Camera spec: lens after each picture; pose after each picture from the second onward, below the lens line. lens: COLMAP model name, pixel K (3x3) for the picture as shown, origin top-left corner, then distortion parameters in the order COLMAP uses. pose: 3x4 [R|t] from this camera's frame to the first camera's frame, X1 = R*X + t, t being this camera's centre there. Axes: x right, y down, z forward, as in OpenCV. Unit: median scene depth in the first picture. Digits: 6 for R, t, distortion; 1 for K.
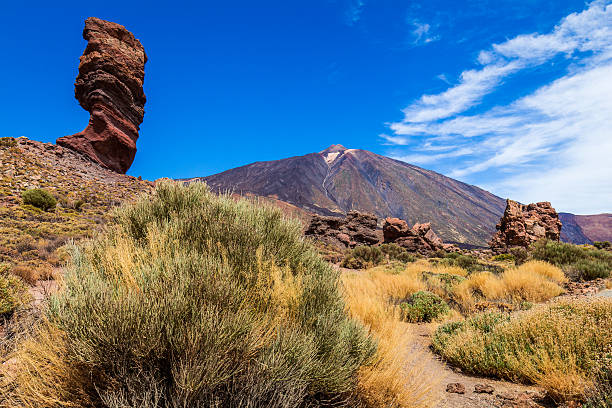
lens RADIAL K [[450.7, 0, 306.3], [0, 450.7, 205.9], [0, 0, 1]] dist [0.008301, 0.000571]
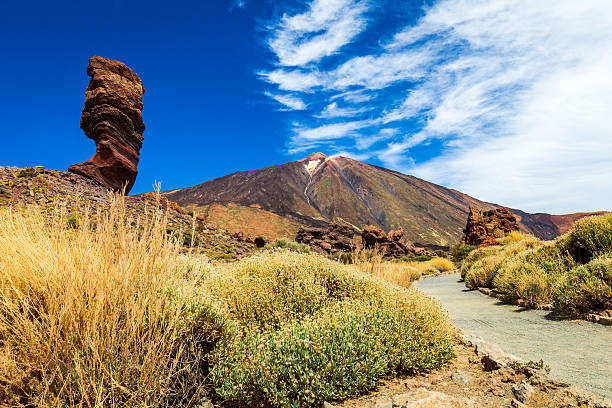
lens RADIAL K [[450.7, 0, 306.3], [0, 450.7, 205.9], [0, 0, 1]] dist [0.008301, 0.000571]
pose [[0.998756, -0.030553, 0.039418, -0.008887], [0.031258, 0.999360, -0.017377, -0.012141], [-0.038862, 0.018588, 0.999072, -0.139015]]
